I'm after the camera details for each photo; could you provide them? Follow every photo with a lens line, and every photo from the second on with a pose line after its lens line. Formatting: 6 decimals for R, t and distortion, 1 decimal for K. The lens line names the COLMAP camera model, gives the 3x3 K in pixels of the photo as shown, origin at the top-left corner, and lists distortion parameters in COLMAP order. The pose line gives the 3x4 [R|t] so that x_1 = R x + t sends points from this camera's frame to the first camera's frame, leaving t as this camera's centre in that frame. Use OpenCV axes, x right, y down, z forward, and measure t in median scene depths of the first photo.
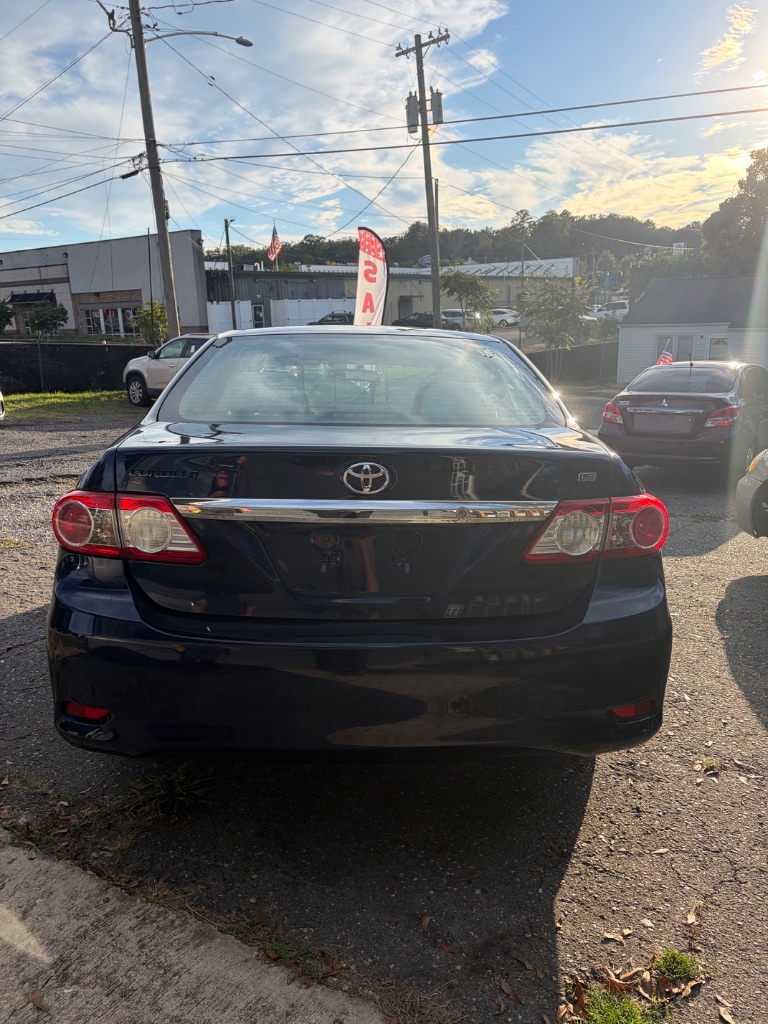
lens RADIAL K [[776.3, 0, 377.4], [0, 776.3, 513.9], [0, 0, 1]] dist [0.054990, -0.057247]
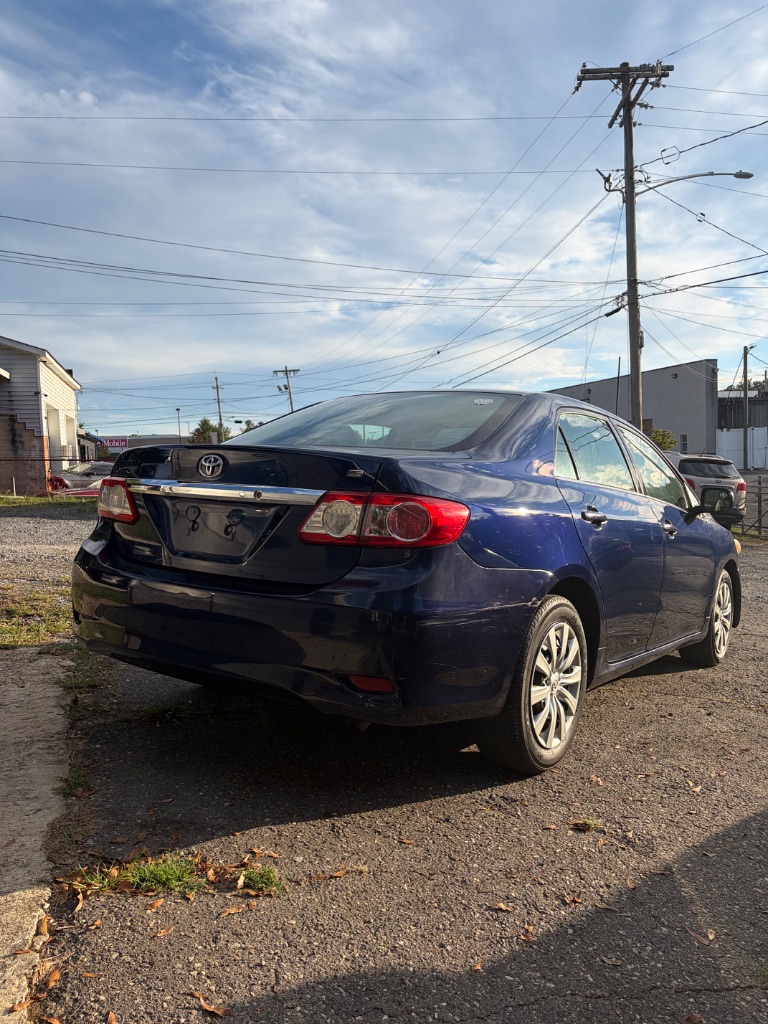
lens RADIAL K [[776.3, 0, 377.4], [0, 776.3, 513.9], [0, 0, 1]] dist [0.054990, -0.057247]
pose [[0.788947, 0.047954, -0.612587, 0.111483], [-0.149211, 0.982061, -0.115291, 0.015812], [0.596070, 0.182363, 0.781949, 0.011900]]
